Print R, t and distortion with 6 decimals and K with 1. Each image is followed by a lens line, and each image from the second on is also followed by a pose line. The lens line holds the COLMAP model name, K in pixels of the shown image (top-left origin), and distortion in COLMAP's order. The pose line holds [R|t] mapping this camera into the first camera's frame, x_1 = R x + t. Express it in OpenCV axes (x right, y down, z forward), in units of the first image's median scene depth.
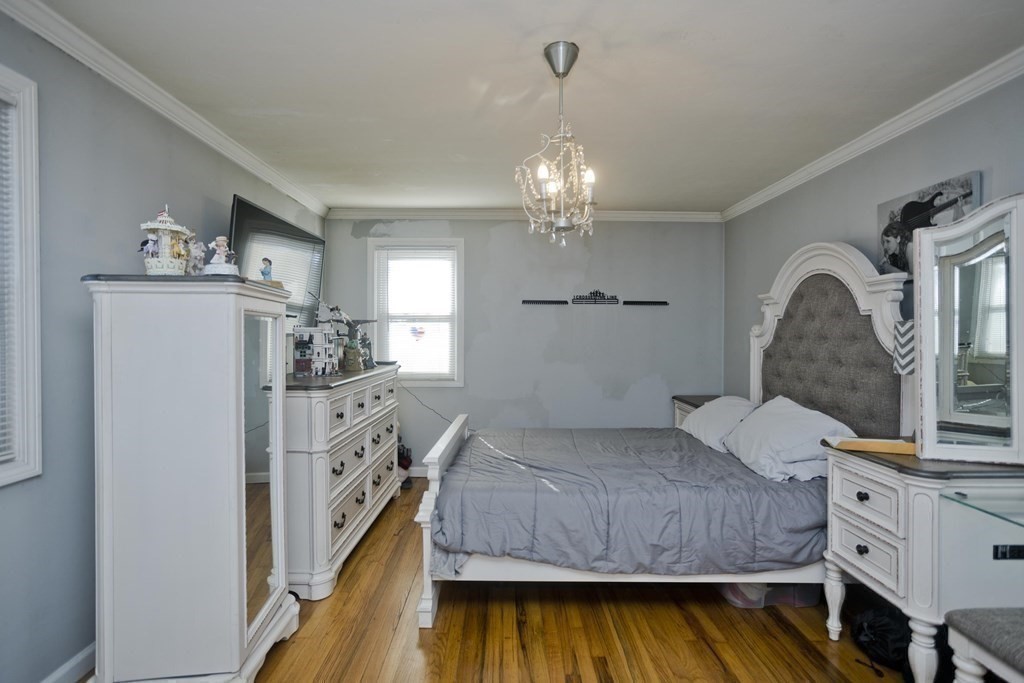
lens RADIAL K [[499.0, 0, 502.7], [0, 499.0, 336.9], [0, 0, 1]] dist [-0.051369, 0.029641]
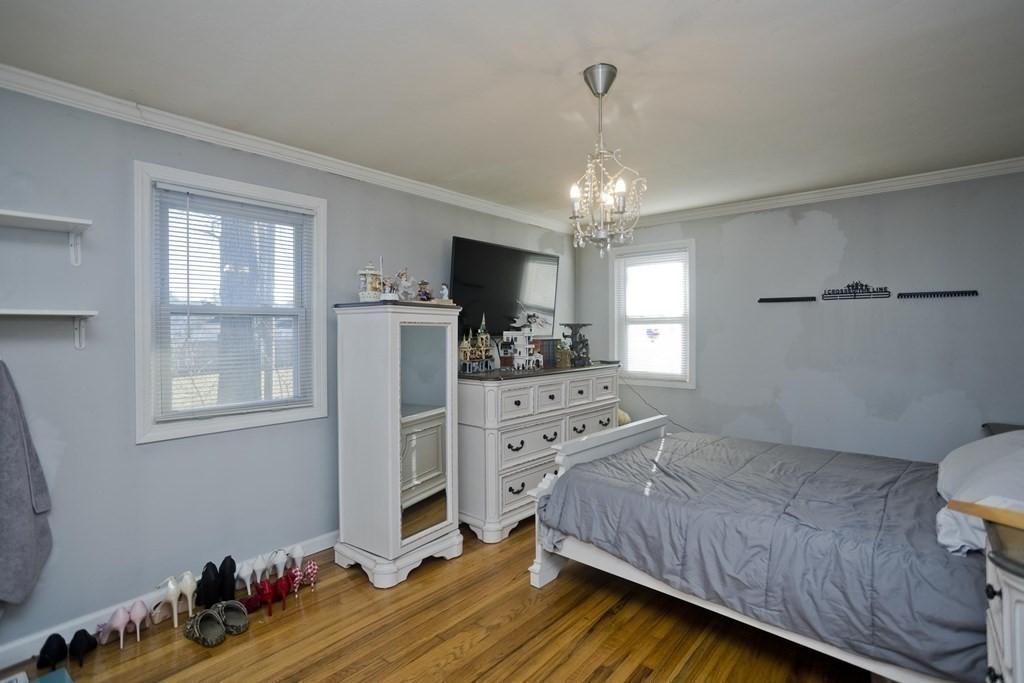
lens RADIAL K [[490.4, 0, 515.7], [0, 490.4, 329.4], [0, 0, 1]] dist [-0.034344, 0.000368]
pose [[0.753524, -0.007406, -0.657379, 0.554769], [-0.000386, 0.999931, -0.011708, -0.012592], [0.657420, 0.009076, 0.753470, 0.080119]]
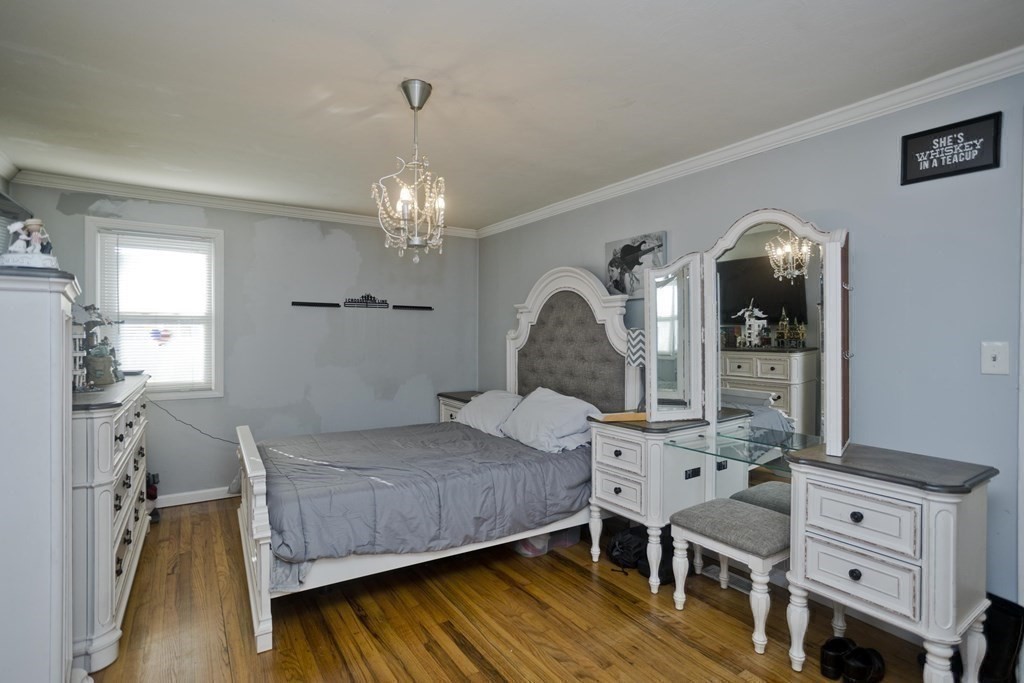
lens RADIAL K [[517.9, 0, 501.2], [0, 517.9, 332.5], [0, 0, 1]] dist [-0.056659, 0.036479]
pose [[0.843597, 0.002100, 0.536973, -0.286439], [0.003131, 0.999956, -0.008830, -0.009445], [-0.536968, 0.009130, 0.843553, -0.068269]]
